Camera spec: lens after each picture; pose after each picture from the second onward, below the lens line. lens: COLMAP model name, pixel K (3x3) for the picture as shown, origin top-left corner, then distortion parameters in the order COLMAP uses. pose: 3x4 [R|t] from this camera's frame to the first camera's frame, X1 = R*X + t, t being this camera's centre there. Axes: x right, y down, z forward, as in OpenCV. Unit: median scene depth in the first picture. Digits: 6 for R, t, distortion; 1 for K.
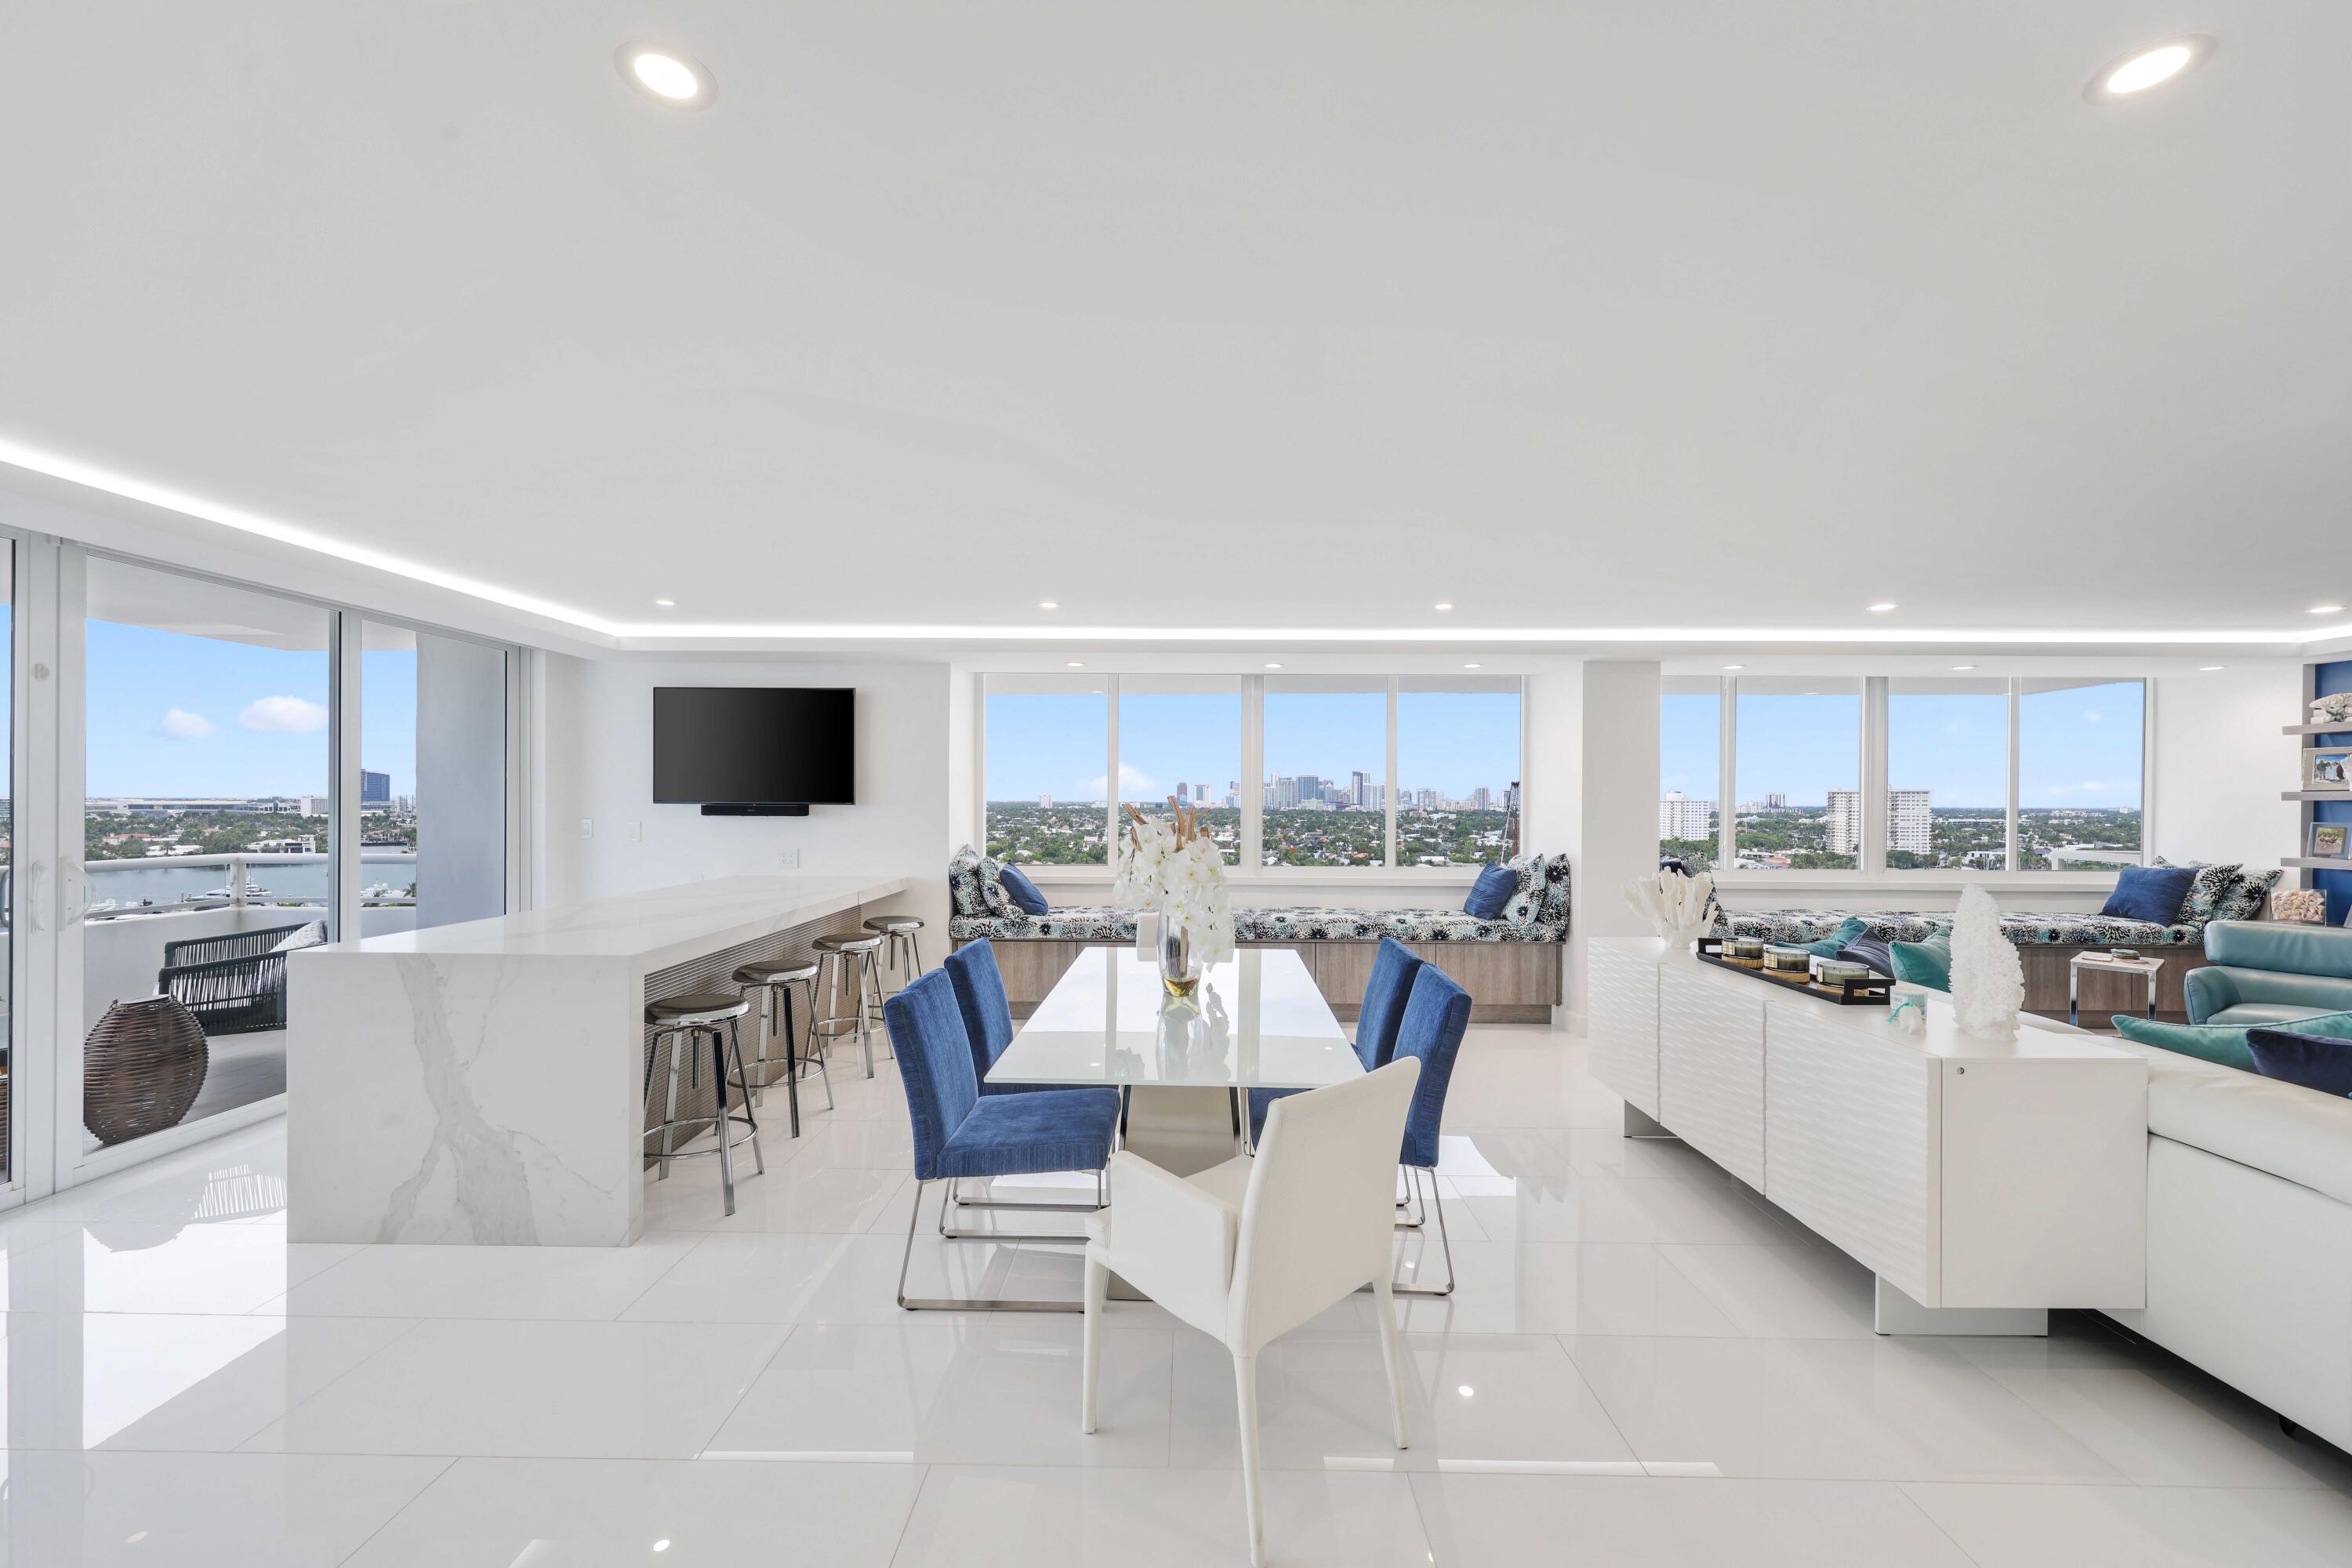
lens RADIAL K [[906.1, 0, 1186.7], [0, 906.1, 803.3], [0, 0, 1]] dist [0.004315, 0.000210]
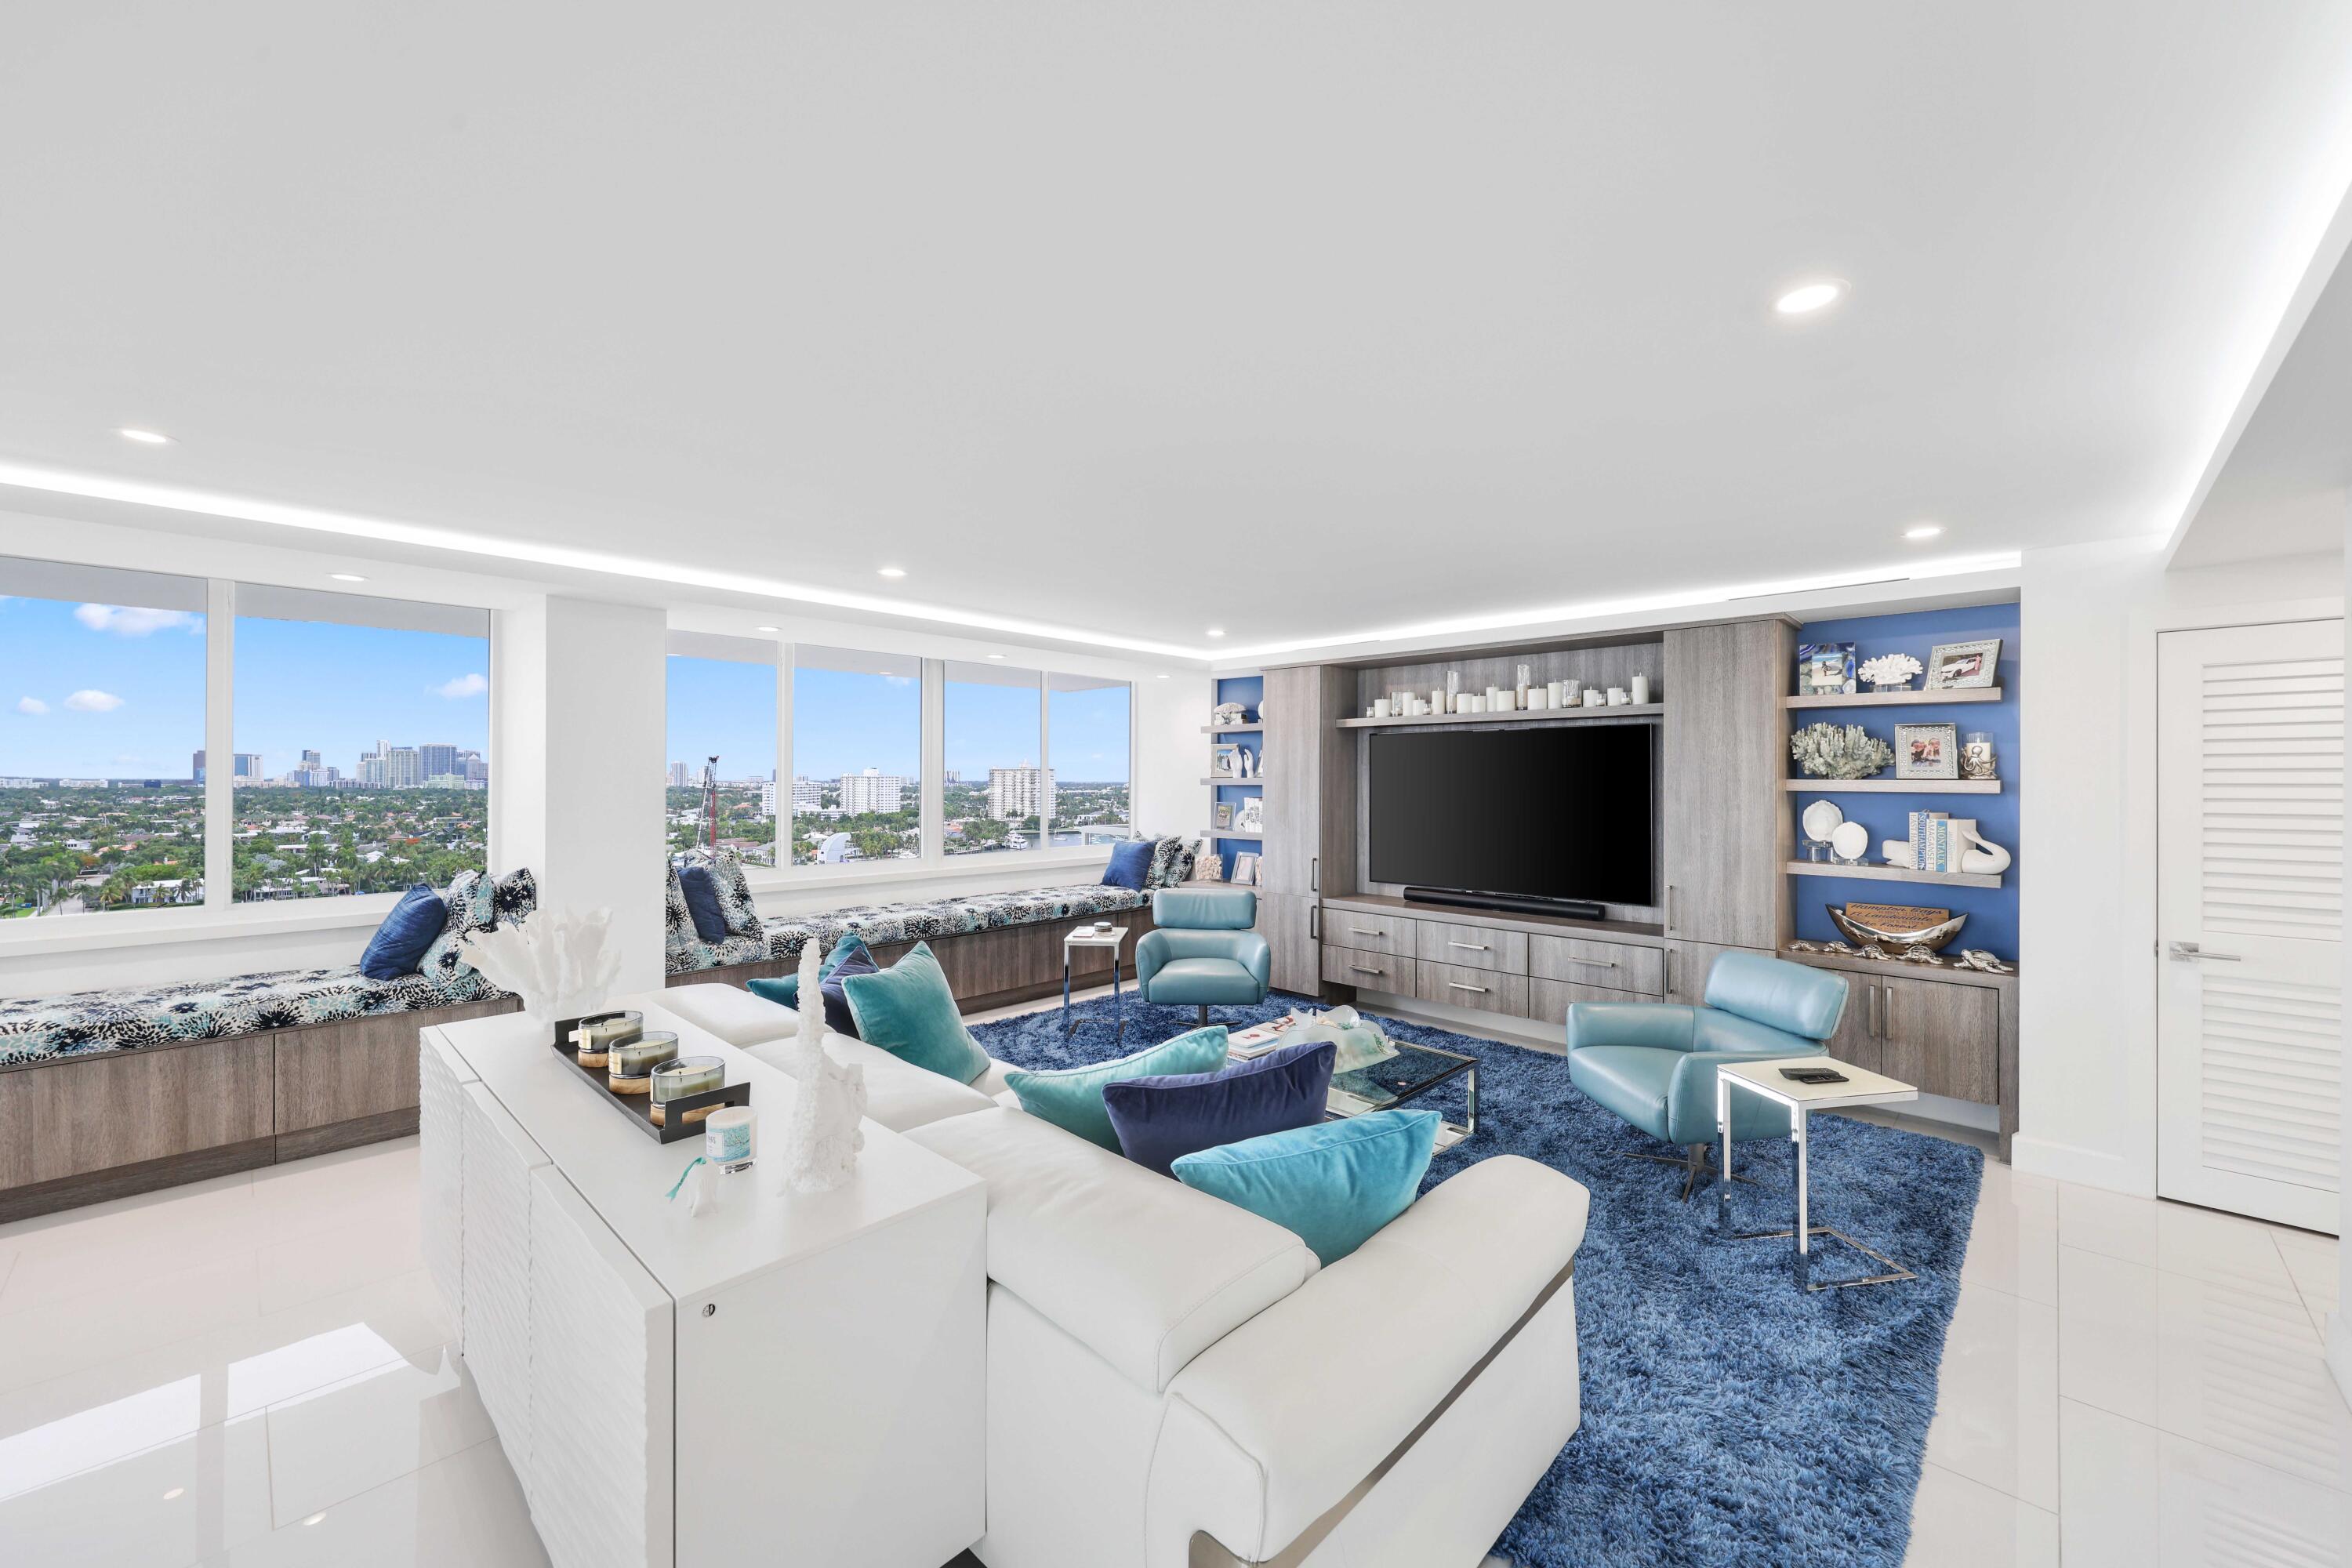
lens RADIAL K [[906.1, 0, 1170.6], [0, 906.1, 785.3], [0, 0, 1]] dist [0.004315, 0.000210]
pose [[0.688985, -0.008013, 0.724732, 0.252386], [0.002895, 0.999961, 0.008303, -0.012679], [-0.724770, -0.003622, 0.688981, 0.160401]]
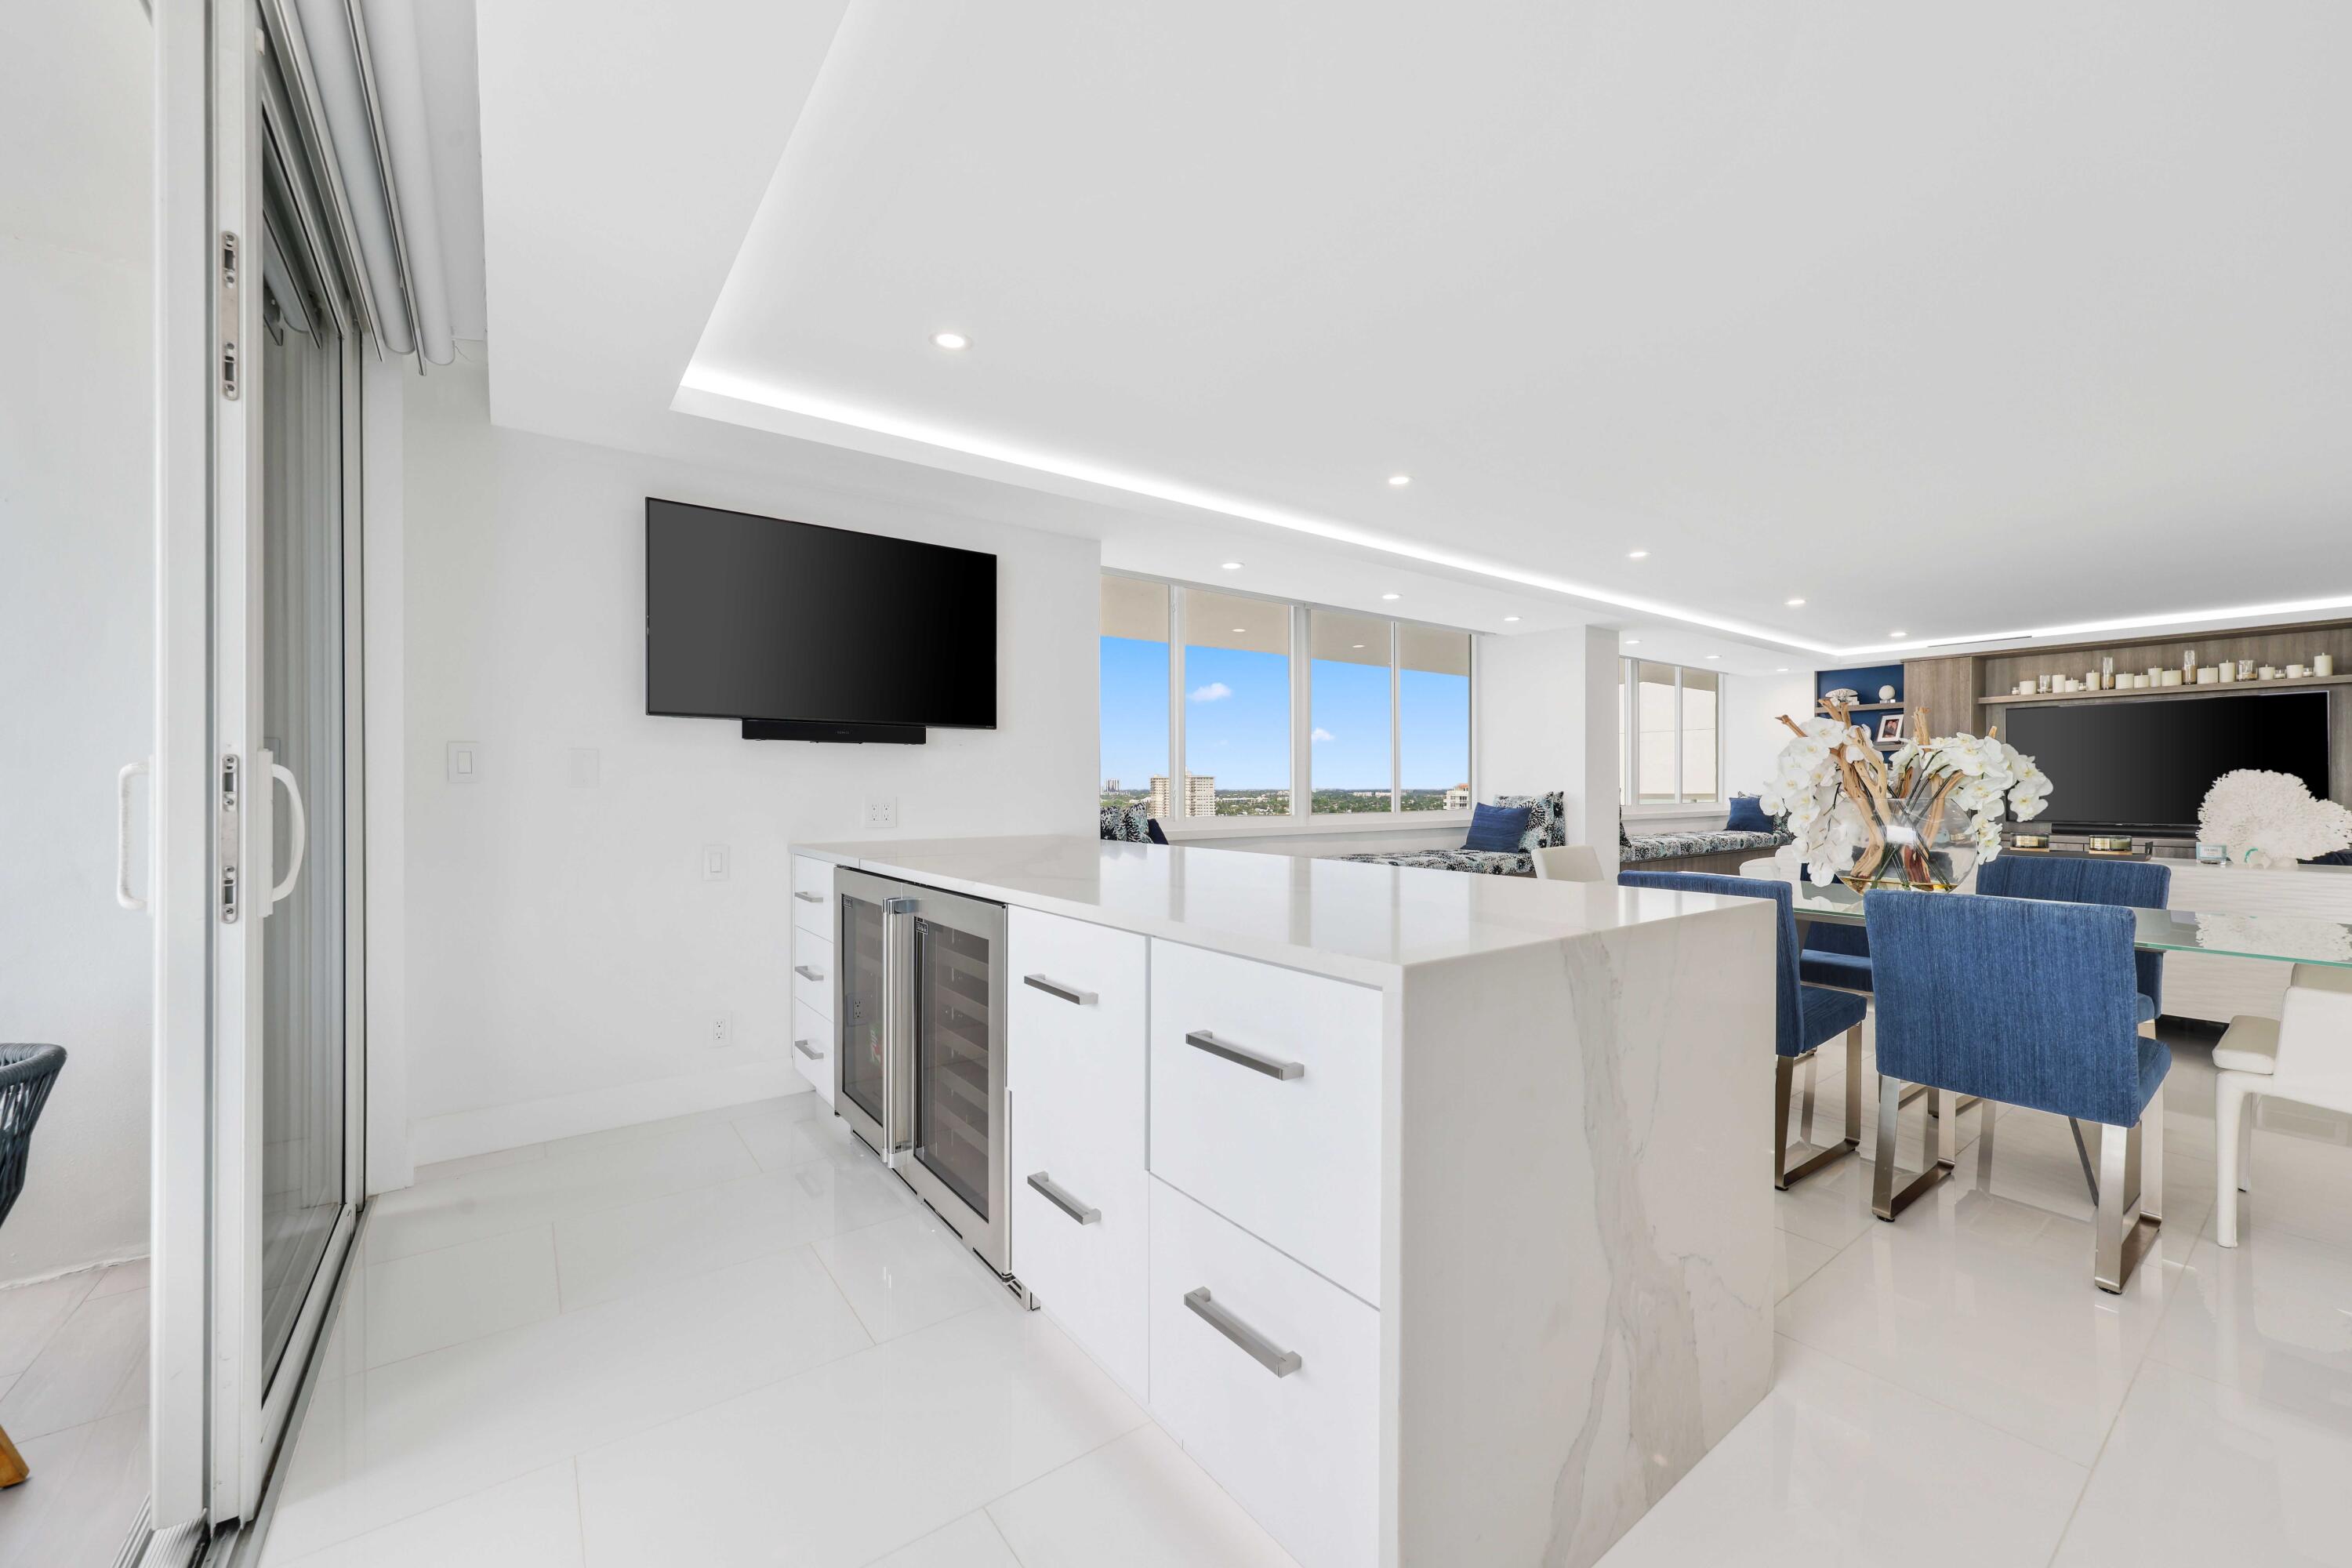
lens RADIAL K [[906.1, 0, 1169.1], [0, 906.1, 778.8], [0, 0, 1]] dist [0.004315, 0.000210]
pose [[0.796924, -0.001203, 0.604078, -0.660376], [0.008702, 0.999917, -0.009488, 0.045438], [-0.604017, 0.012818, 0.796868, 0.388102]]
